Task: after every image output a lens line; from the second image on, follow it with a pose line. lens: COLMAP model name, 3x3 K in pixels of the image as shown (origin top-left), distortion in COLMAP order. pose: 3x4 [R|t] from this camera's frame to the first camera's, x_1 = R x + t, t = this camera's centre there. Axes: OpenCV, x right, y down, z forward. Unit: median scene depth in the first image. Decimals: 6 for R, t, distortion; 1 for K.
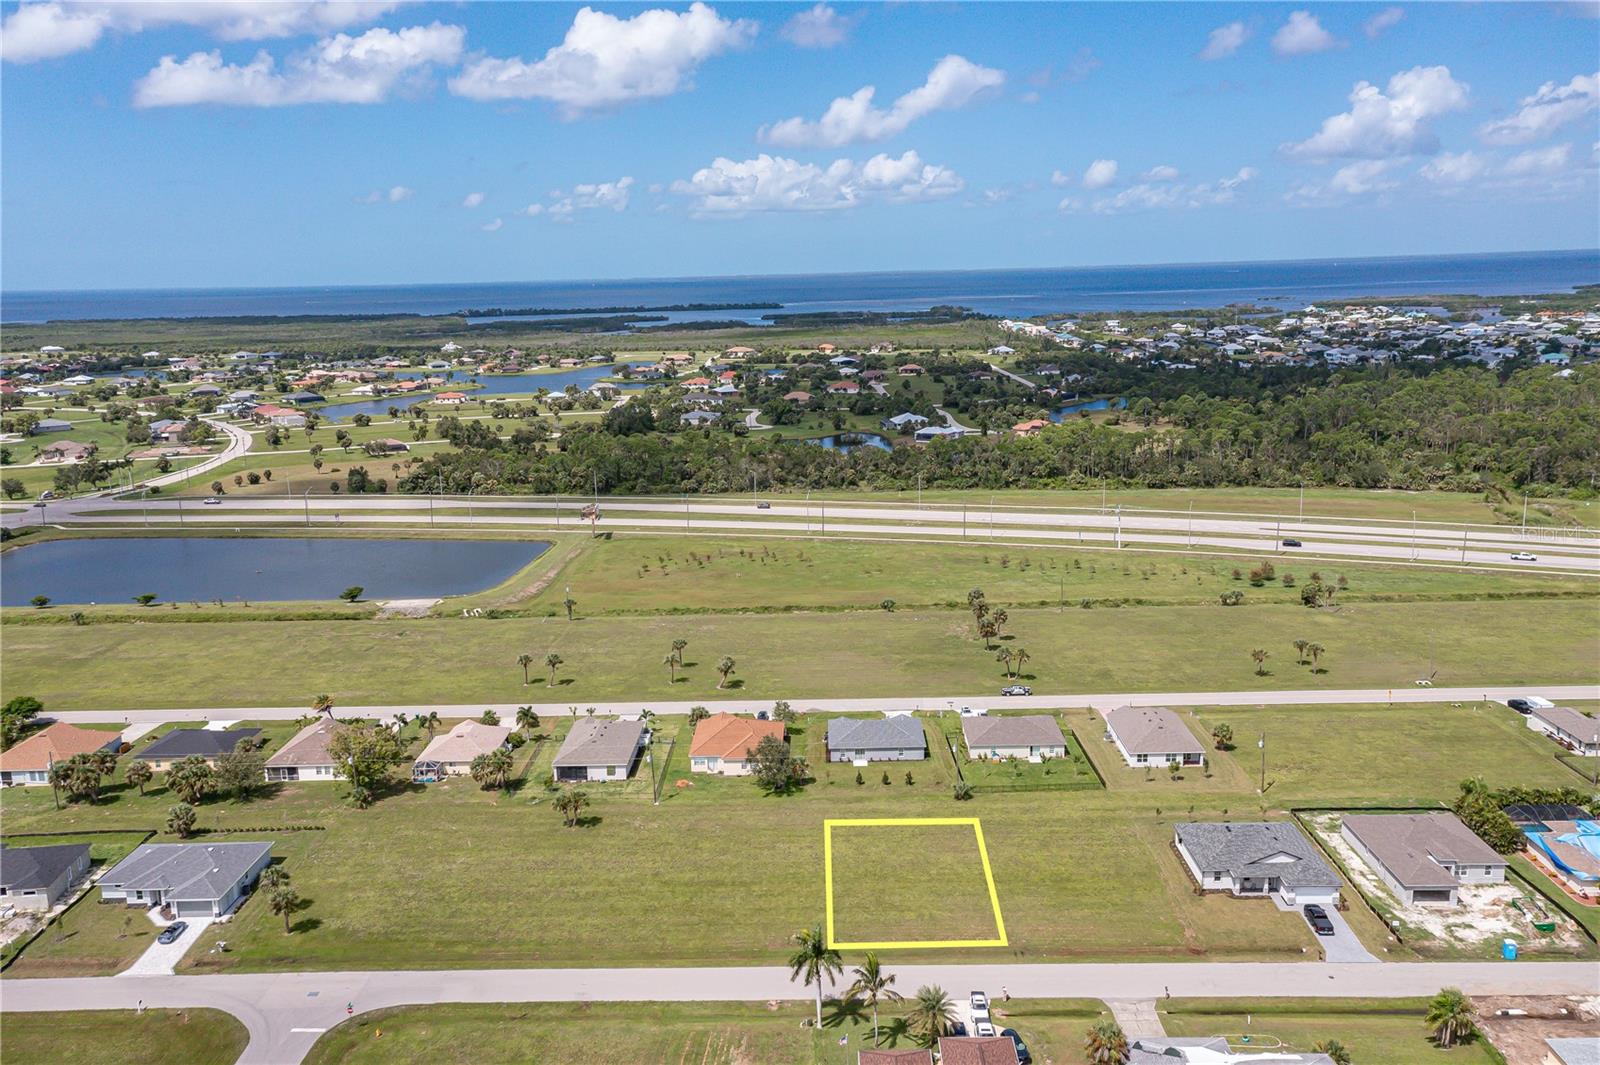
lens RADIAL K [[1262.9, 0, 799.0], [0, 1262.9, 555.5], [0, 0, 1]] dist [-0.004414, 0.066777]
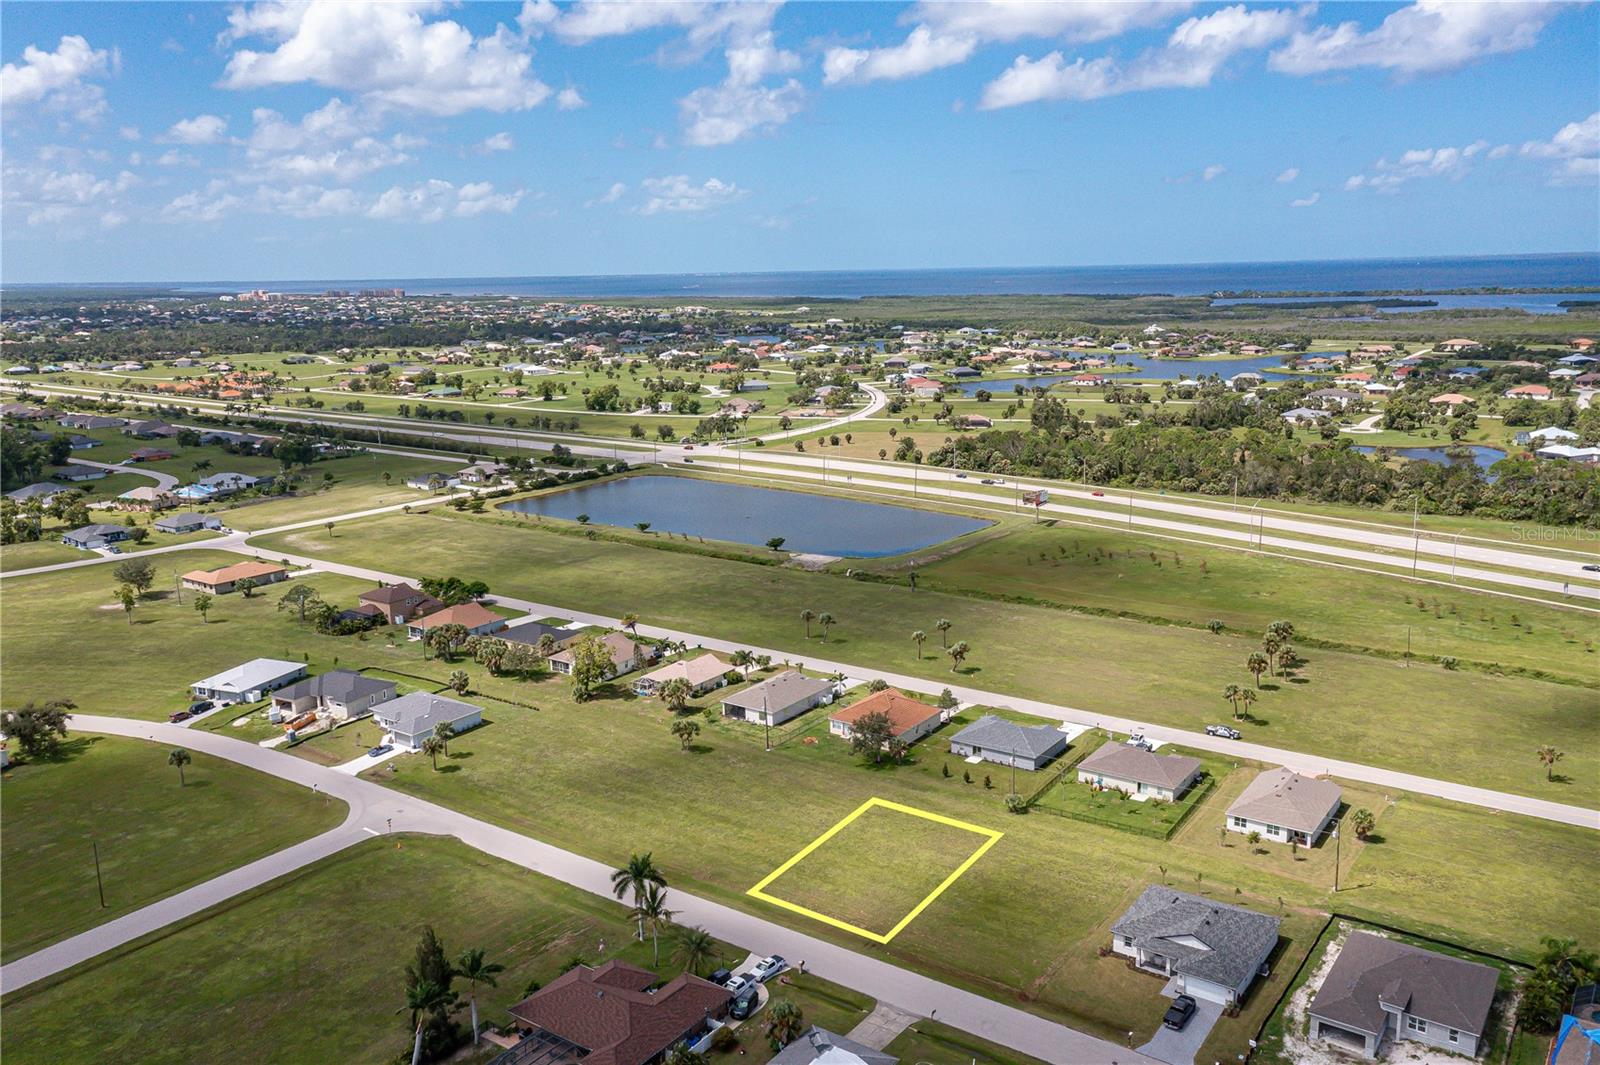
lens RADIAL K [[1262.9, 0, 799.0], [0, 1262.9, 555.5], [0, 0, 1]] dist [-0.004414, 0.066777]
pose [[0.823129, 0.132791, -0.552110, 0.440793], [-0.123909, 0.990846, 0.053580, -0.033639], [0.554171, 0.024309, 0.832048, 0.065310]]
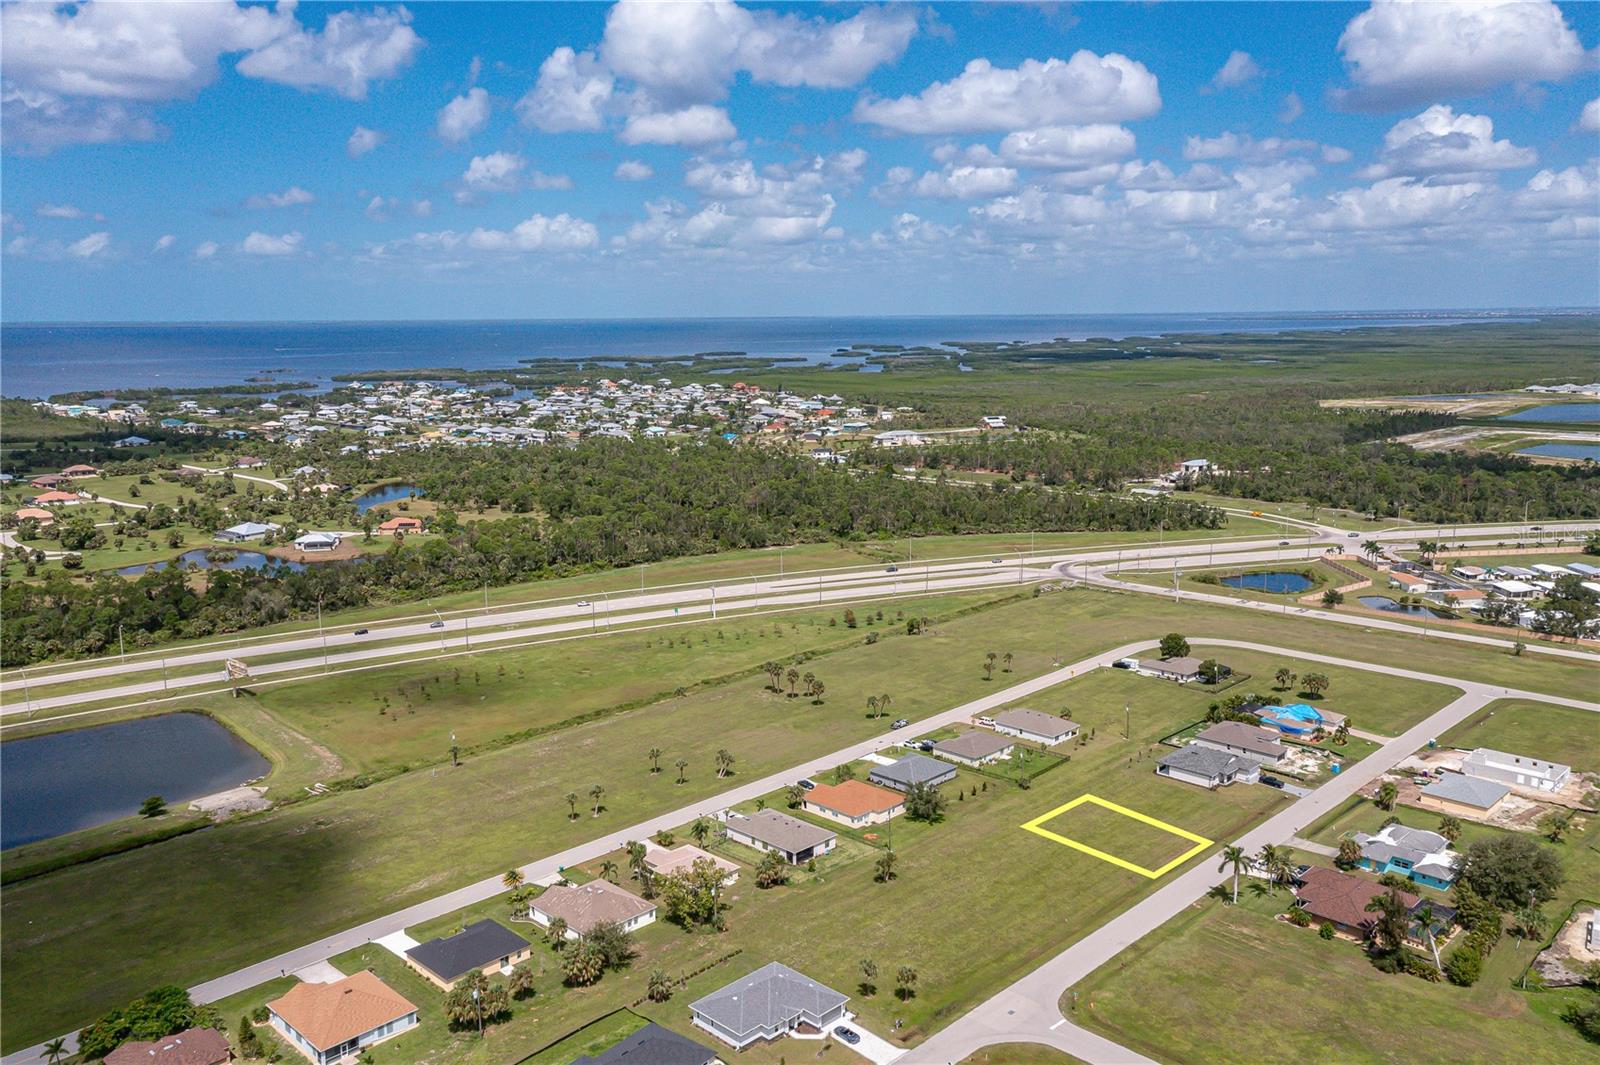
lens RADIAL K [[1262.9, 0, 799.0], [0, 1262.9, 555.5], [0, 0, 1]] dist [-0.004414, 0.066777]
pose [[0.683396, -0.116722, 0.720657, -0.933782], [0.150730, 0.988426, 0.017154, -0.121835], [-0.714318, 0.096902, 0.693080, 0.122229]]
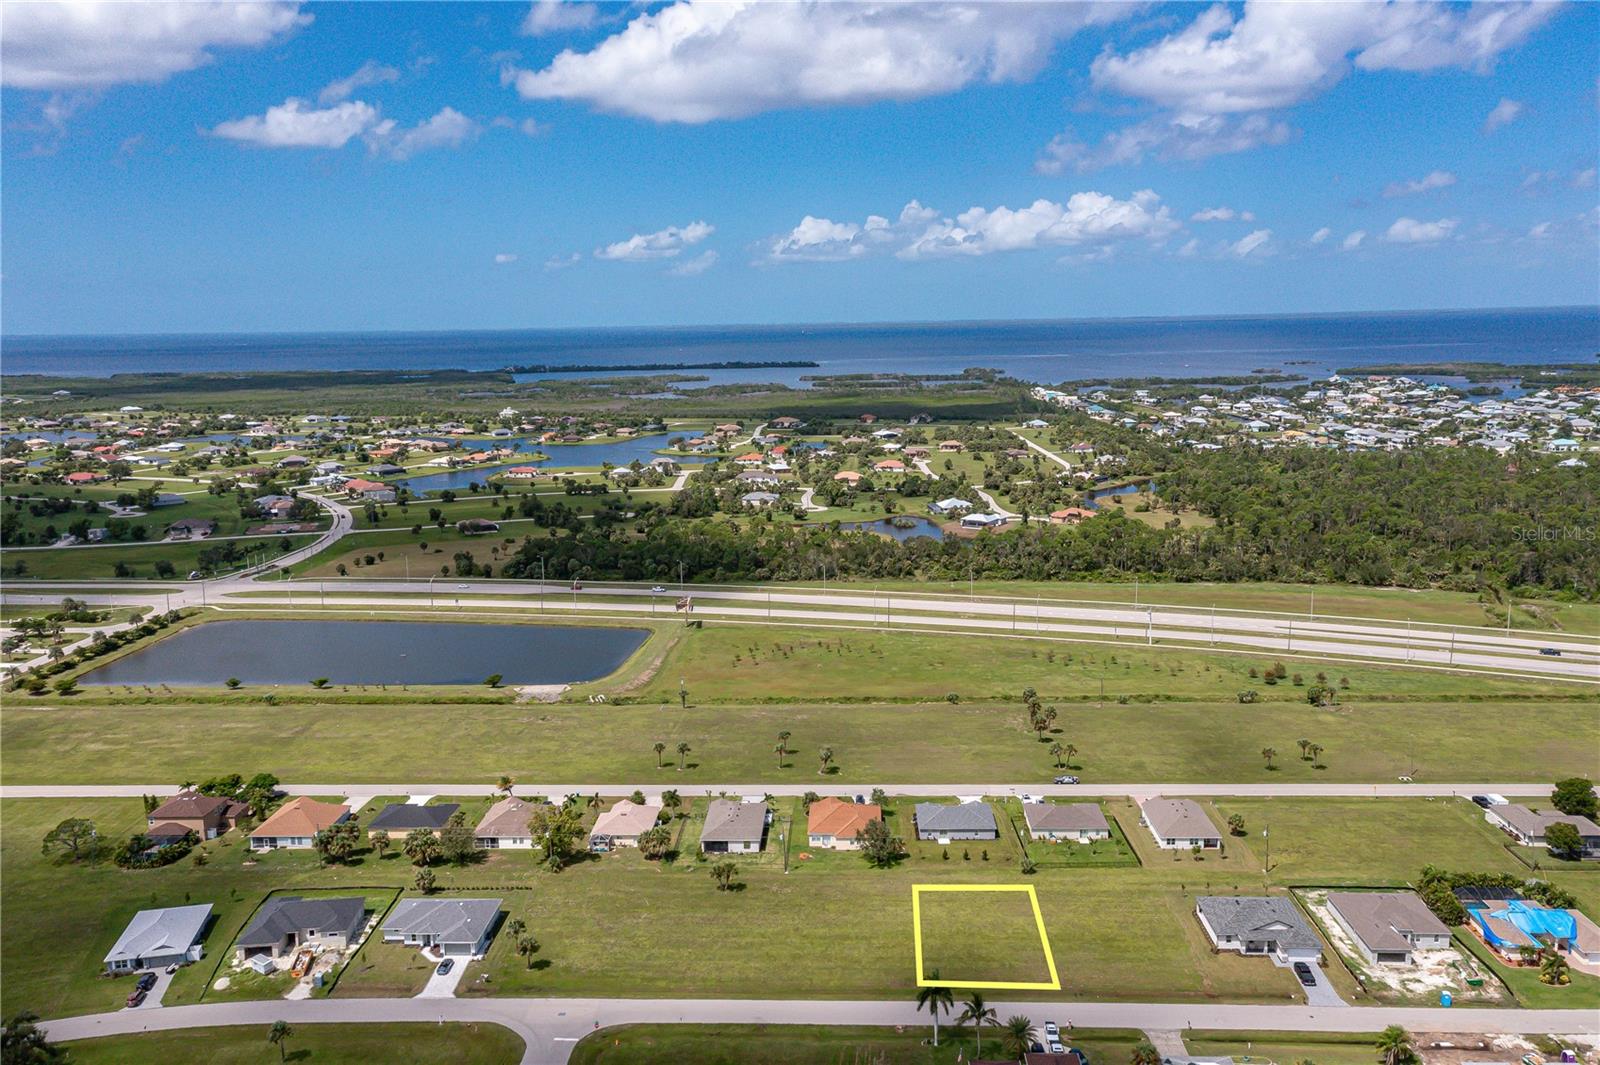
lens RADIAL K [[1262.9, 0, 799.0], [0, 1262.9, 555.5], [0, 0, 1]] dist [-0.004414, 0.066777]
pose [[0.999723, 0.010944, -0.020857, -0.067049], [-0.011691, 0.999283, -0.036013, -0.066904], [0.020447, 0.036247, 0.999134, -0.244864]]
